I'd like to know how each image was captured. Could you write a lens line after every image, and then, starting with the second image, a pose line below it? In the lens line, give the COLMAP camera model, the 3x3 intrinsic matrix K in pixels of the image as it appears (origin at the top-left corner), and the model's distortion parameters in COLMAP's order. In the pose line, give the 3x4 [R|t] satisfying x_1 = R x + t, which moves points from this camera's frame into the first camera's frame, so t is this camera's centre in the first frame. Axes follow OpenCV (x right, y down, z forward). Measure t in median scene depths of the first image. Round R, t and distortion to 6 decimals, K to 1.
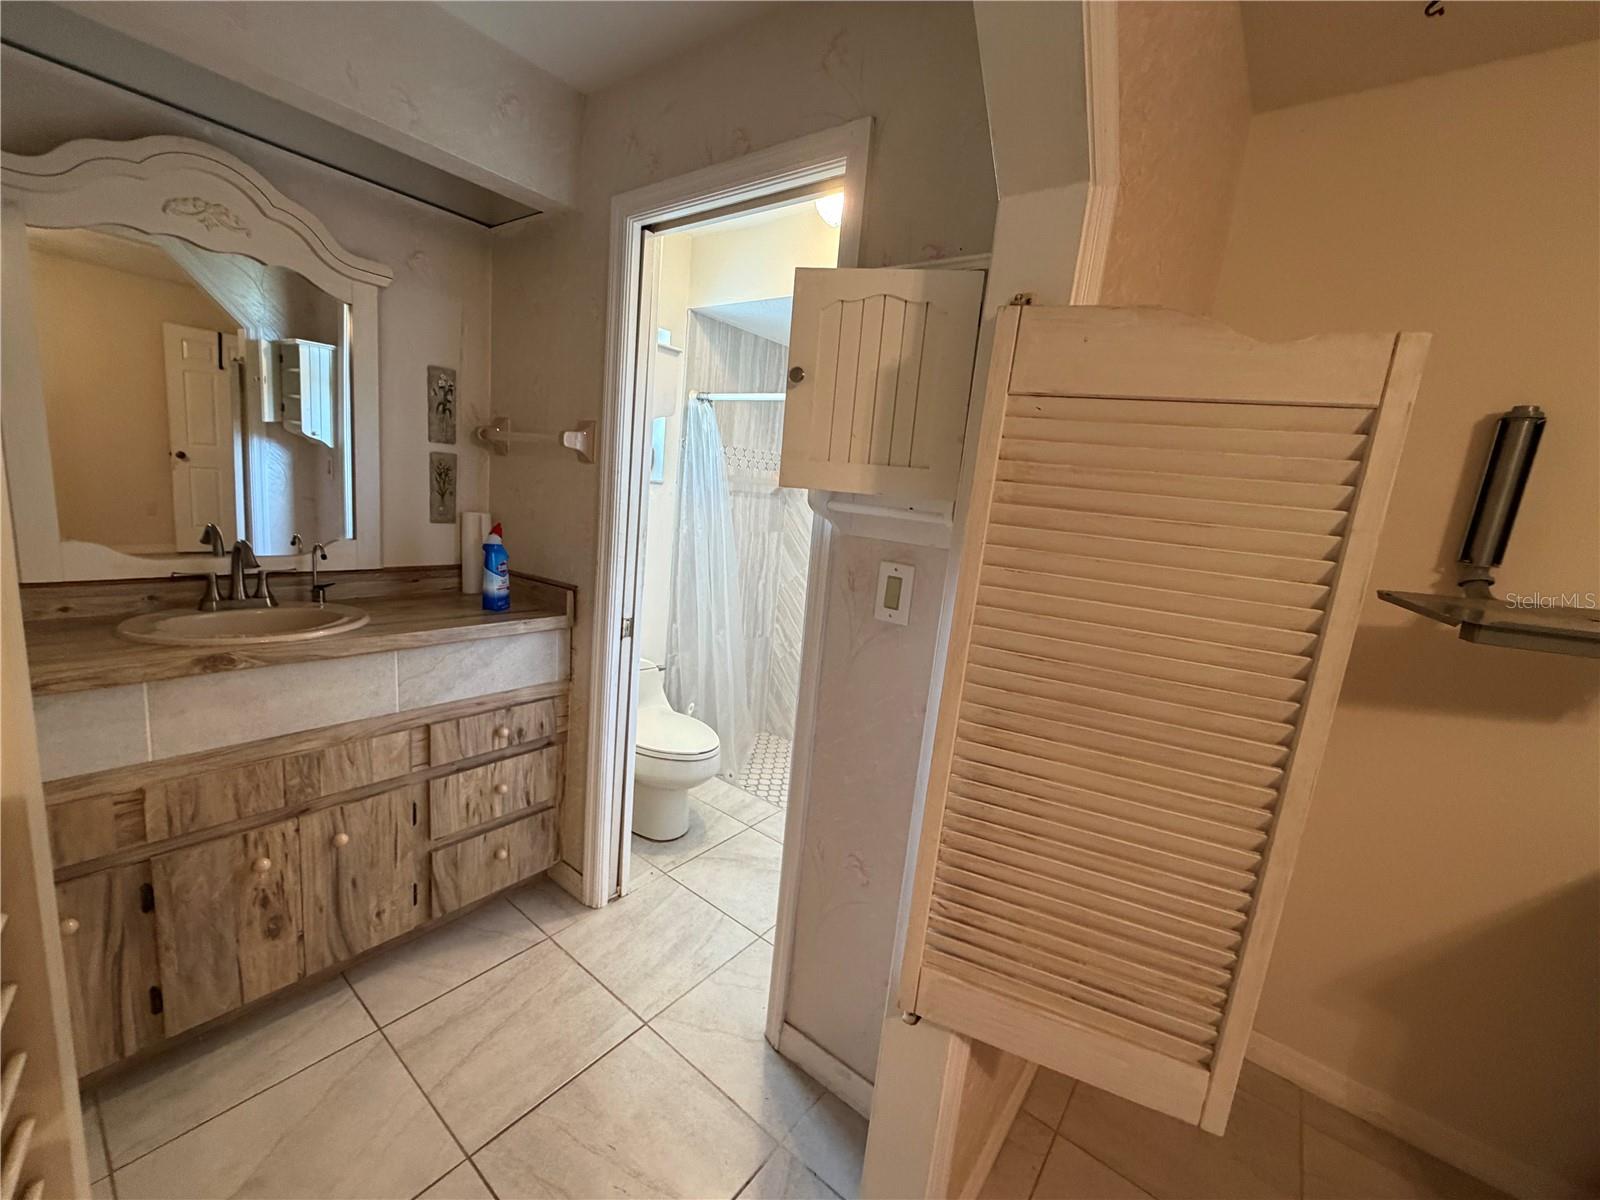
lens RADIAL K [[636.8, 0, 799.1], [0, 636.8, 597.9], [0, 0, 1]] dist [0.001015, -0.000021]
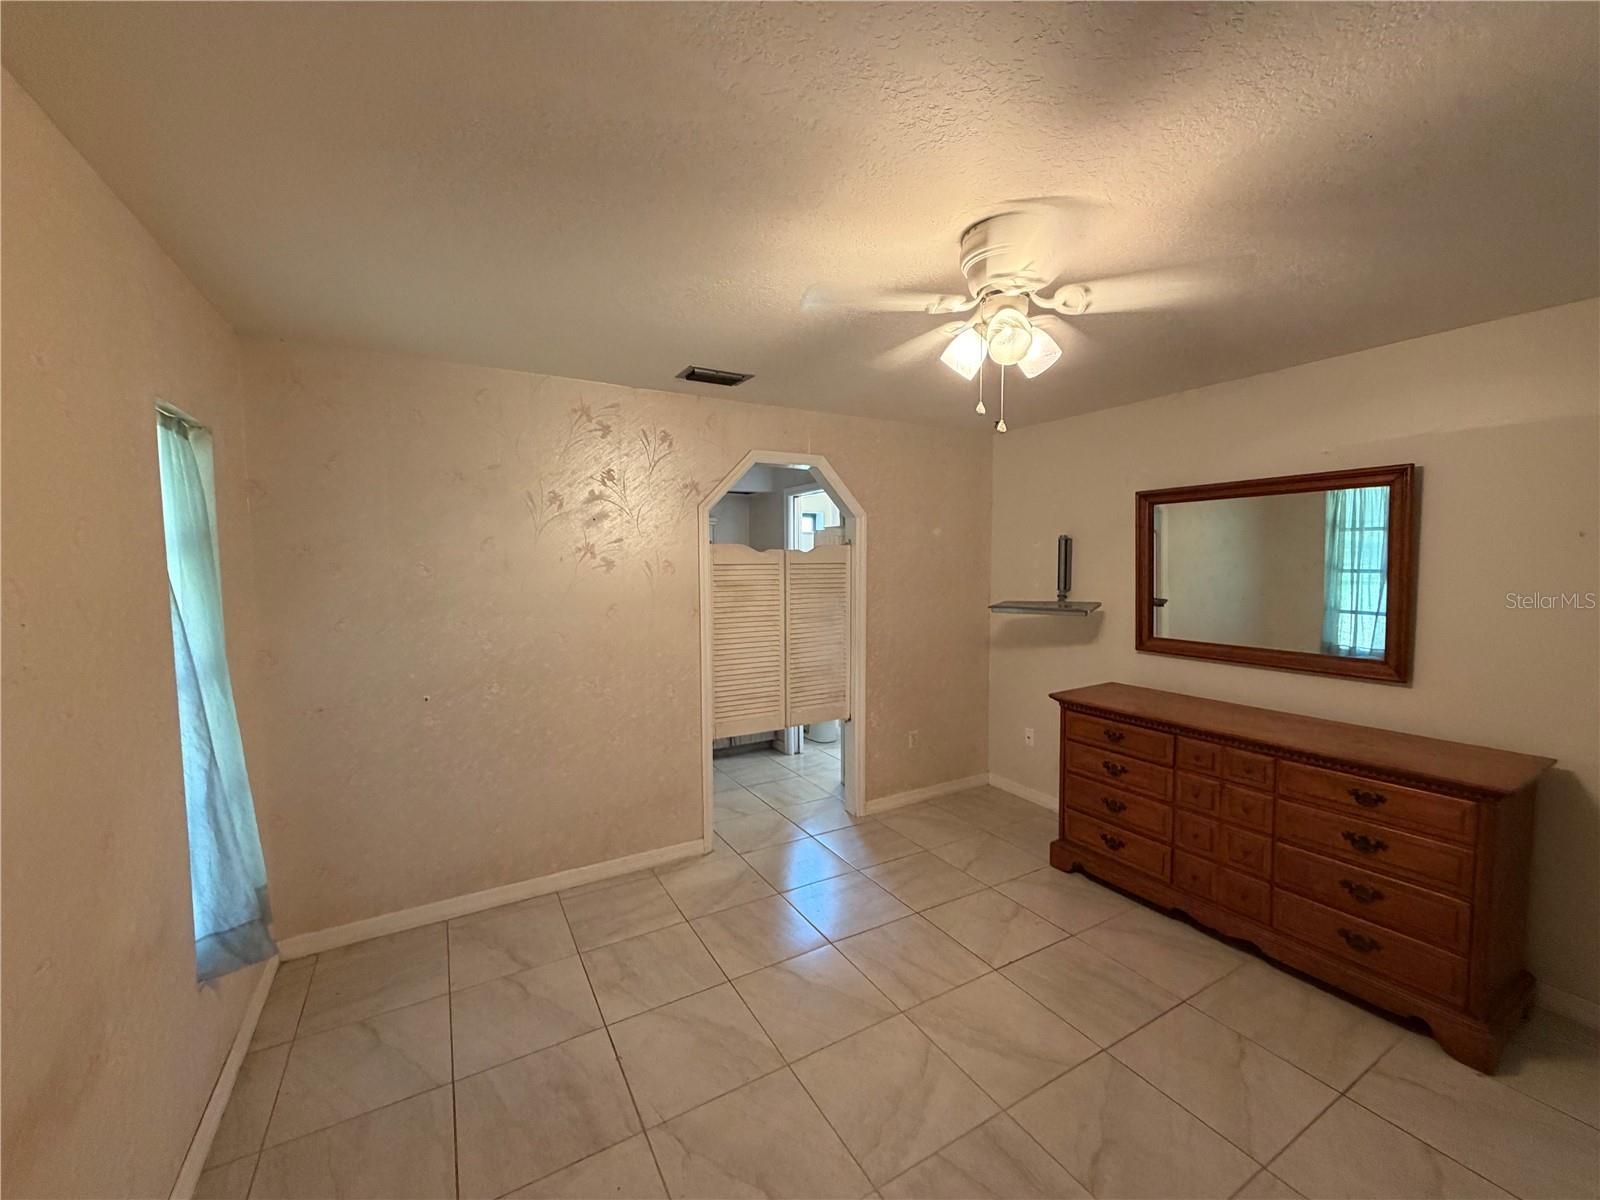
lens RADIAL K [[642.1, 0, 800.0], [0, 642.1, 600.0], [0, 0, 1]] dist [0.012875, 0.000027]
pose [[0.923526, -0.074825, -0.376166, 0.695203], [0.025956, 0.990730, -0.133345, 0.220506], [0.382656, 0.113384, 0.916907, -1.325795]]
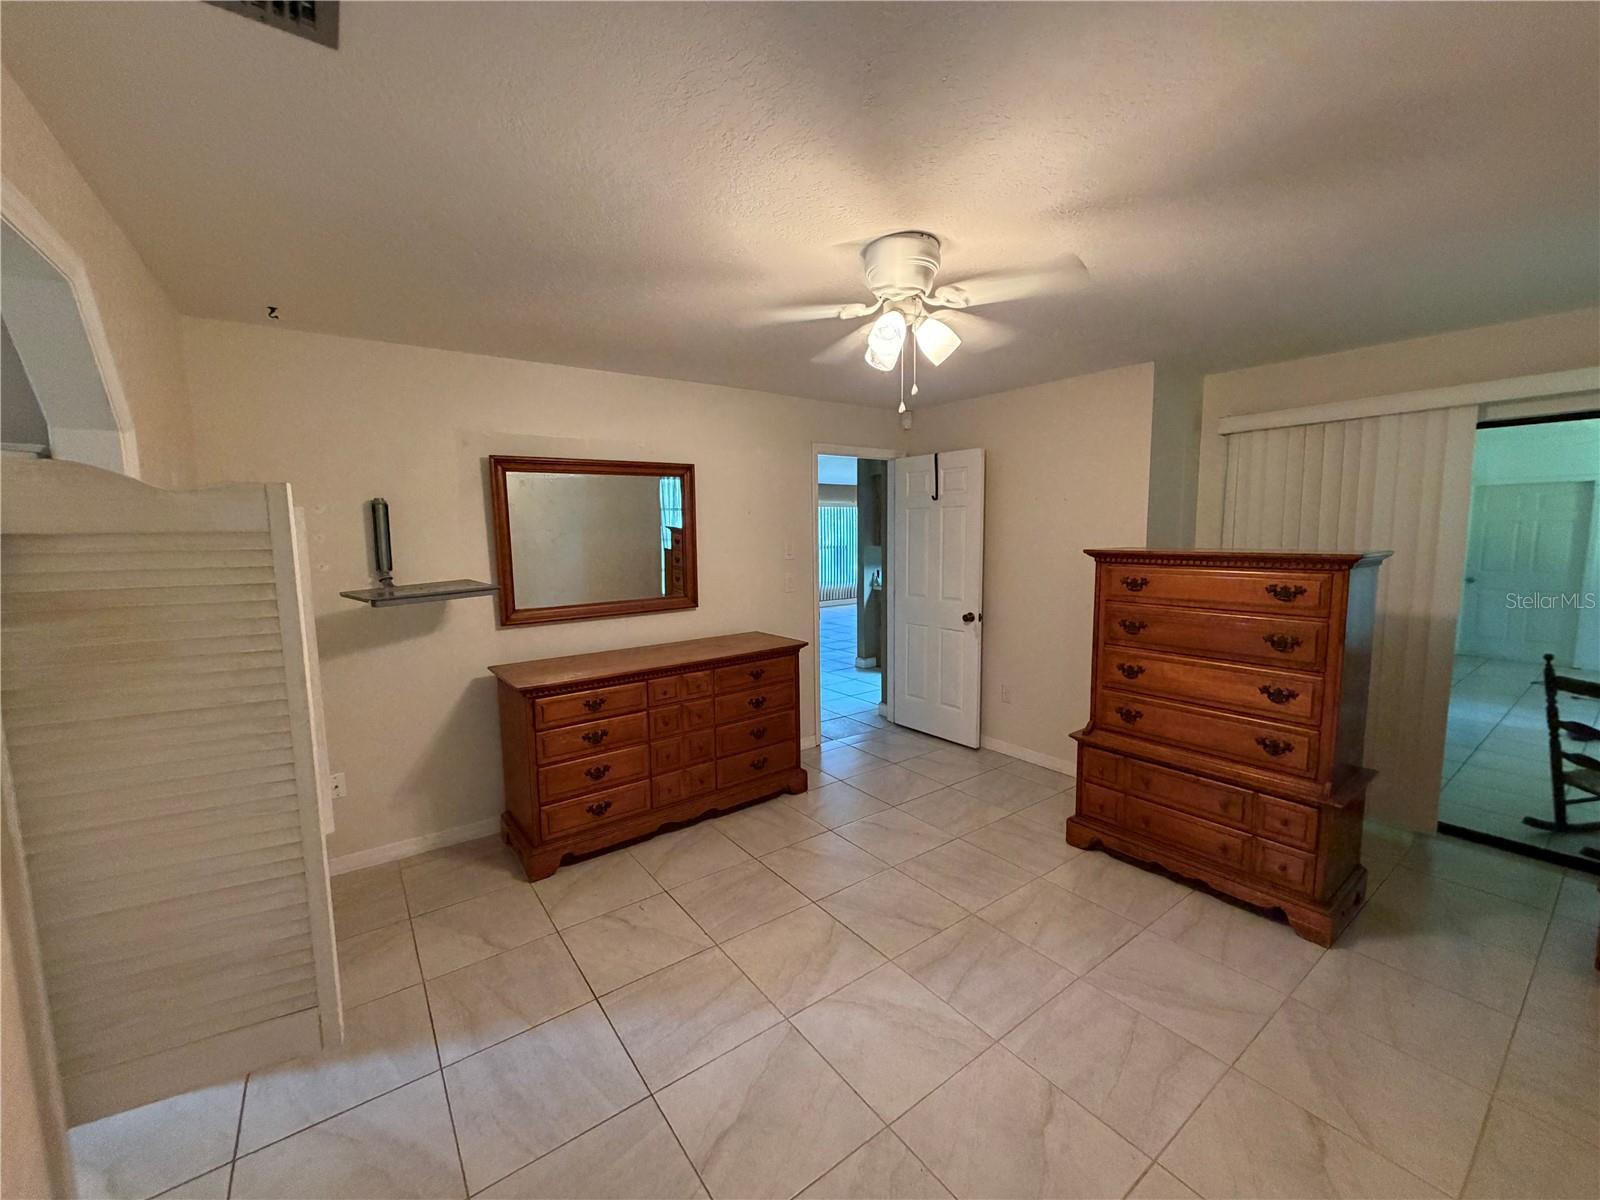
lens RADIAL K [[639.5, 0, 795.3], [0, 639.5, 606.6], [0, 0, 1]] dist [-0.000096, -0.000074]
pose [[0.273362, -0.214541, 0.937681, -0.378706], [0.207641, 0.964989, 0.160255, 0.002809], [-0.939233, 0.150893, 0.308339, -0.600683]]
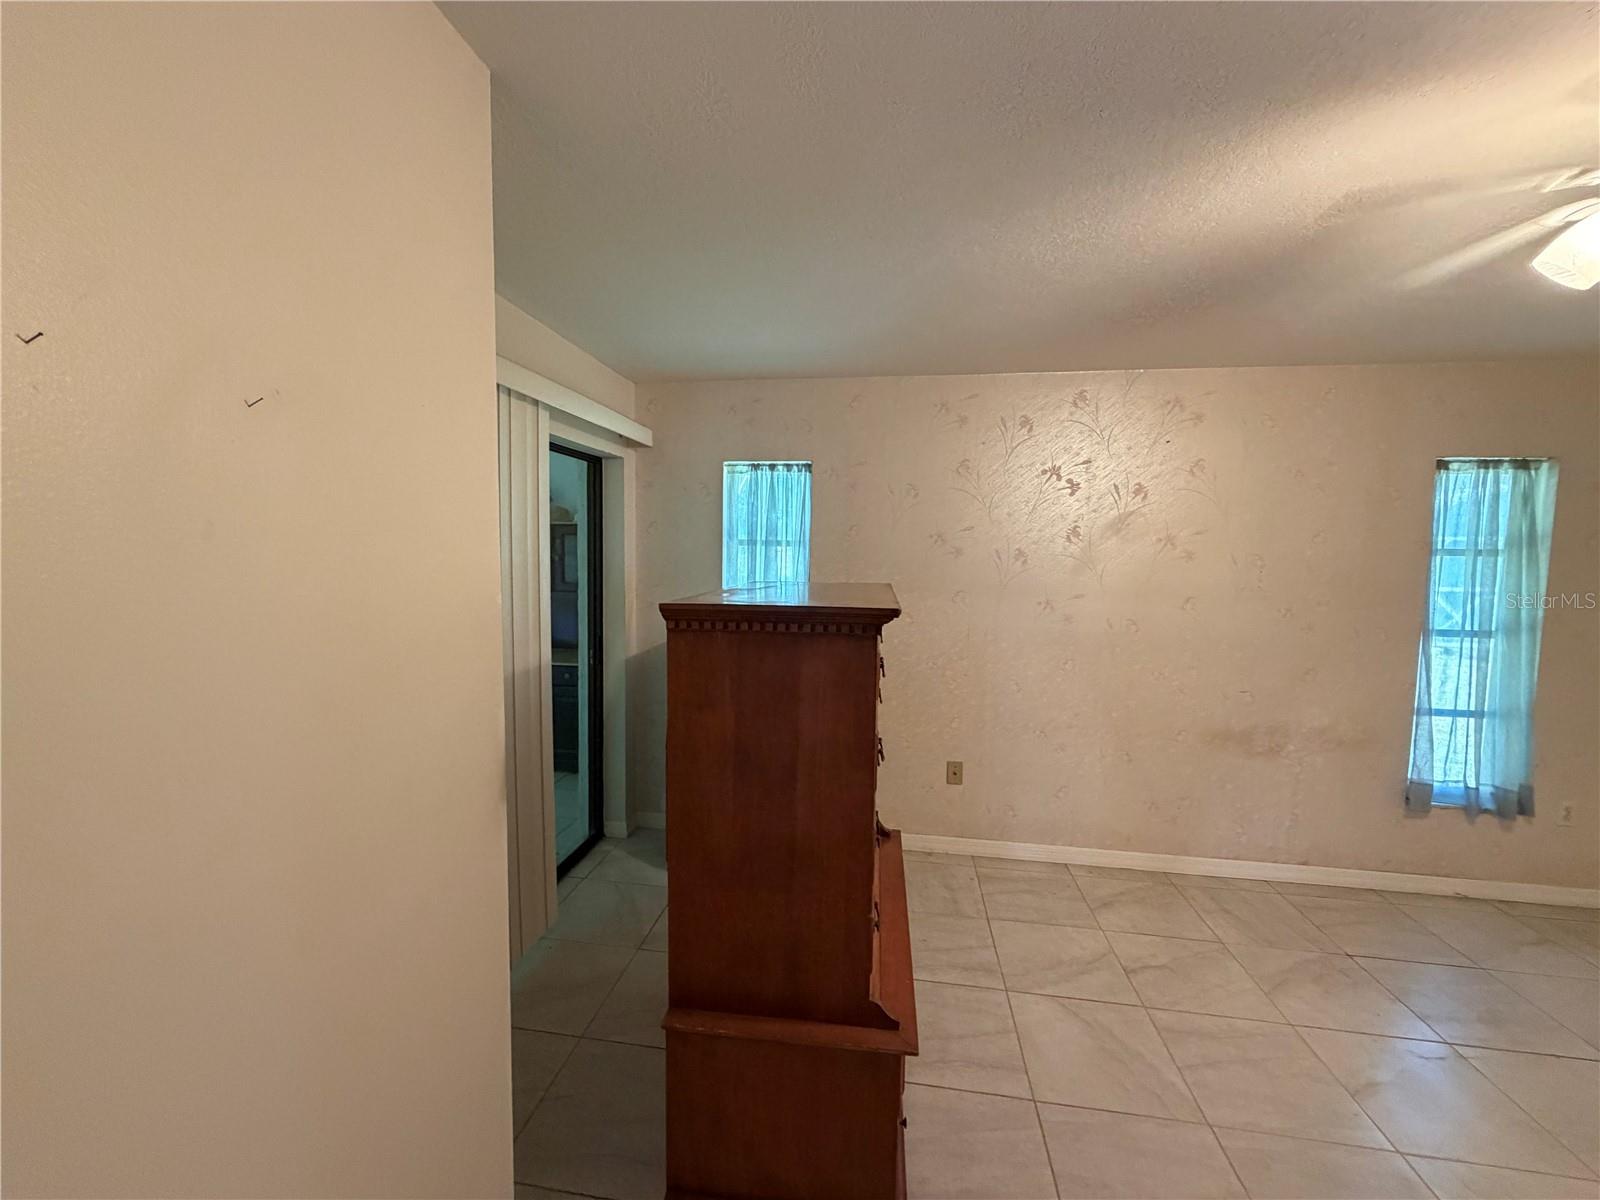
lens RADIAL K [[636.8, 0, 799.1], [0, 636.8, 597.9], [0, 0, 1]] dist [0.001015, -0.000021]
pose [[-0.865202, -0.077863, -0.495341, 1.530132], [-0.187874, 0.966247, 0.176270, 0.150077], [0.464896, 0.245570, -0.850627, -0.336705]]
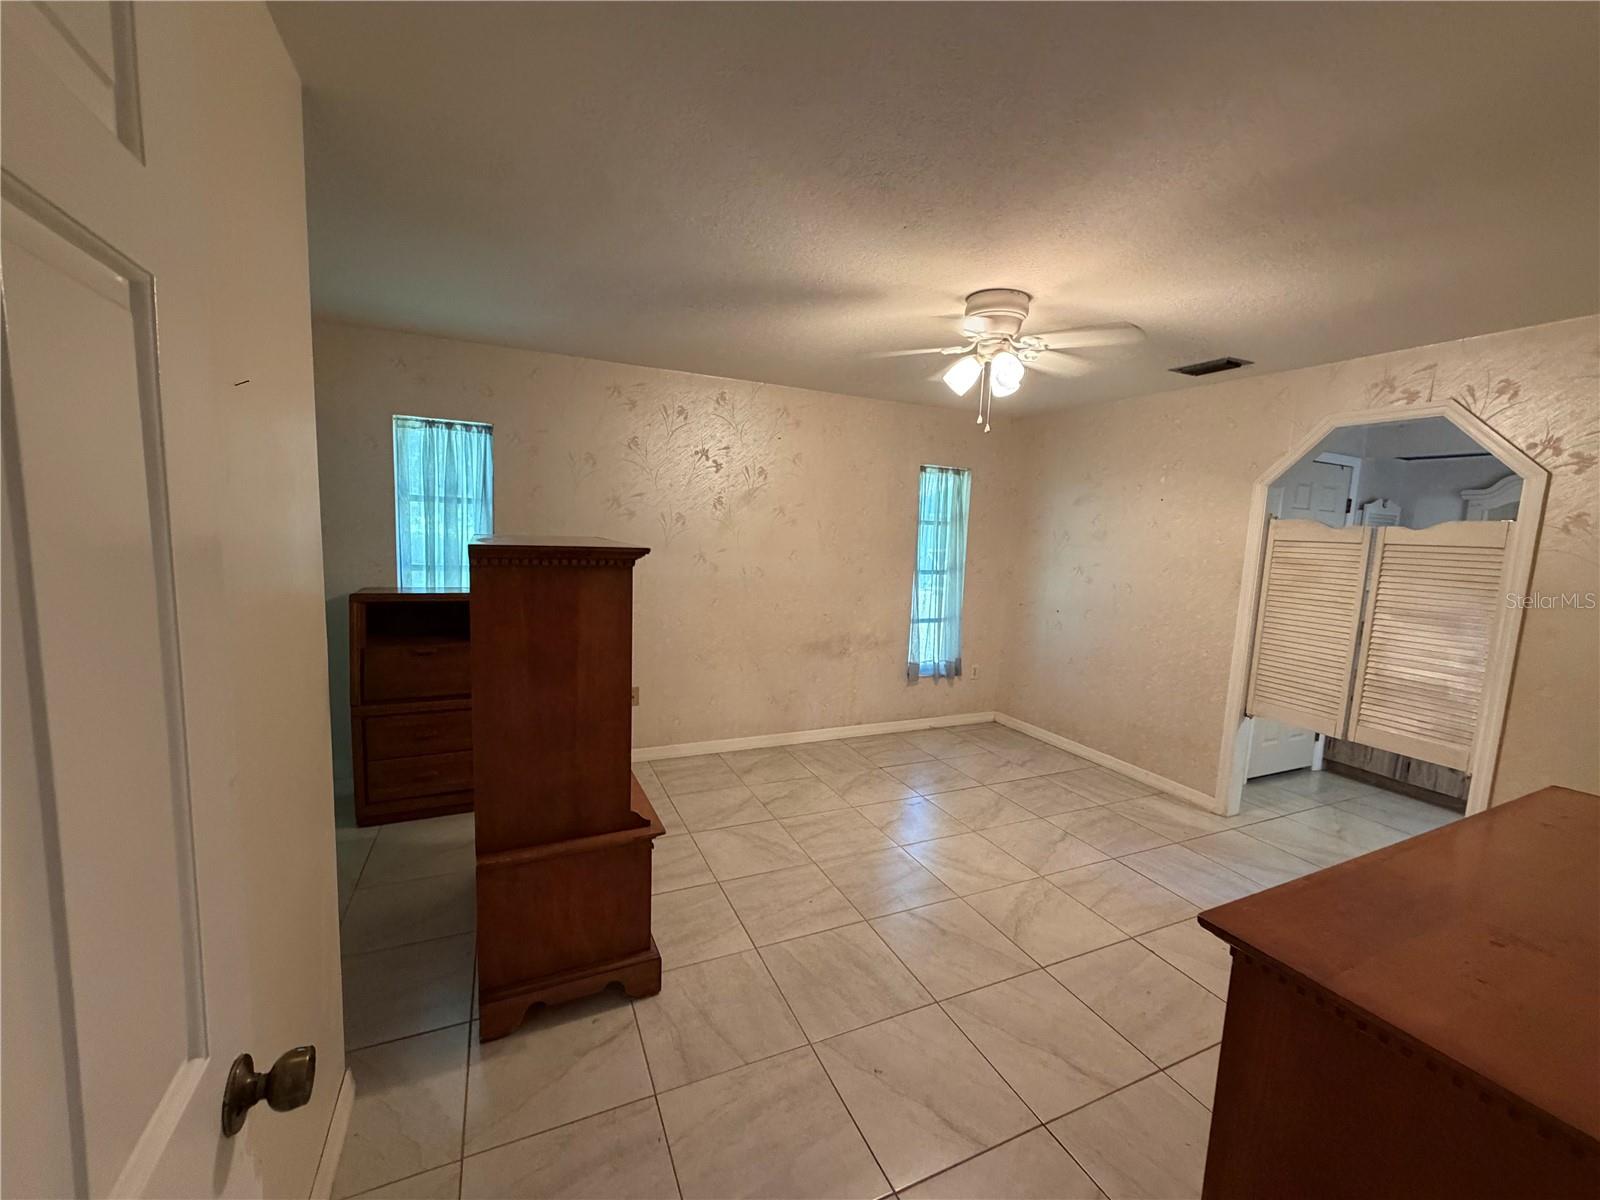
lens RADIAL K [[636.8, 0, 799.1], [0, 636.8, 597.9], [0, 0, 1]] dist [0.001015, -0.000021]
pose [[-0.454259, -0.019912, -0.890647, 1.862374], [-0.241101, 0.965189, 0.101391, 0.171736], [0.857624, 0.260794, -0.443246, -0.192232]]
